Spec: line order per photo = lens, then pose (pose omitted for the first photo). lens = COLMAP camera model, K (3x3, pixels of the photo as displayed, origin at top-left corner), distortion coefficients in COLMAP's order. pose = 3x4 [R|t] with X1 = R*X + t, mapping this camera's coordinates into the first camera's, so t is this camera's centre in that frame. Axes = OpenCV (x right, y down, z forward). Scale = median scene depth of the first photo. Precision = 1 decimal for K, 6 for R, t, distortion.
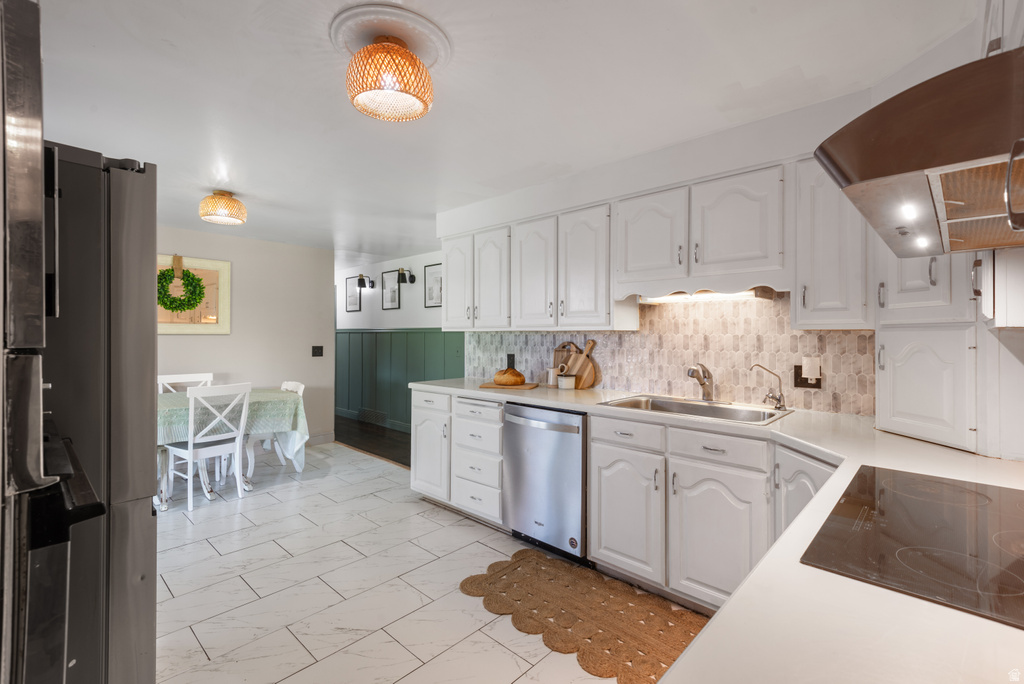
lens RADIAL K [[454.7, 0, 514.0], [0, 454.7, 339.9], [0, 0, 1]] dist [0.004437, -0.000040]
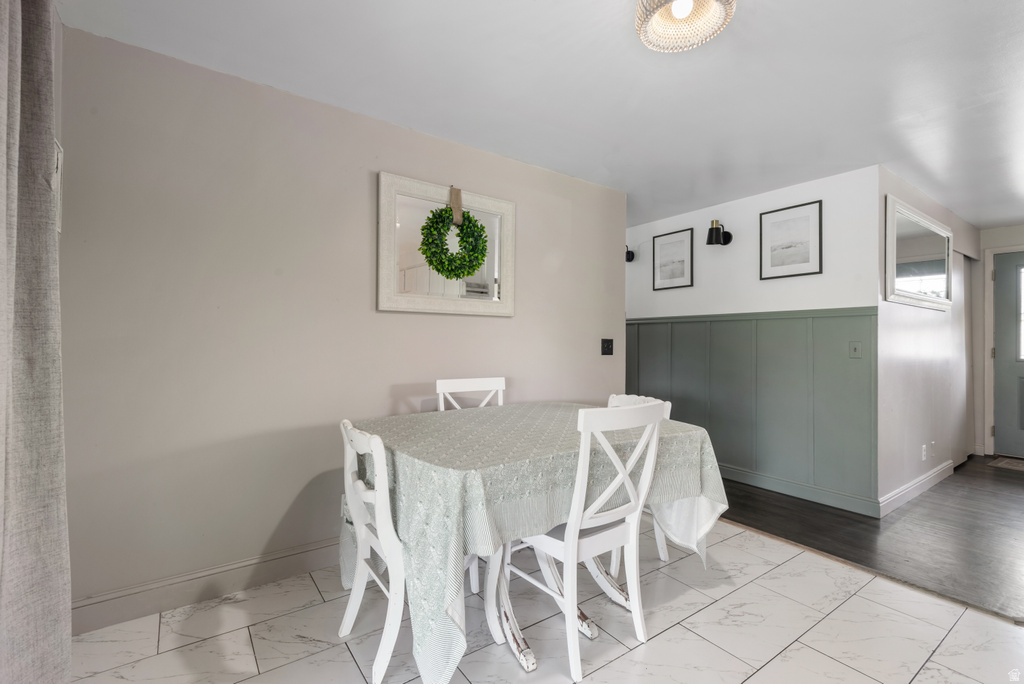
lens RADIAL K [[454.7, 0, 510.6], [0, 454.7, 340.7], [0, 0, 1]] dist [0.004437, -0.000040]
pose [[0.975631, -0.000454, -0.219415, -0.525250], [-0.002926, 0.999882, -0.015082, 0.032517], [0.219396, 0.015357, 0.975515, 0.410600]]
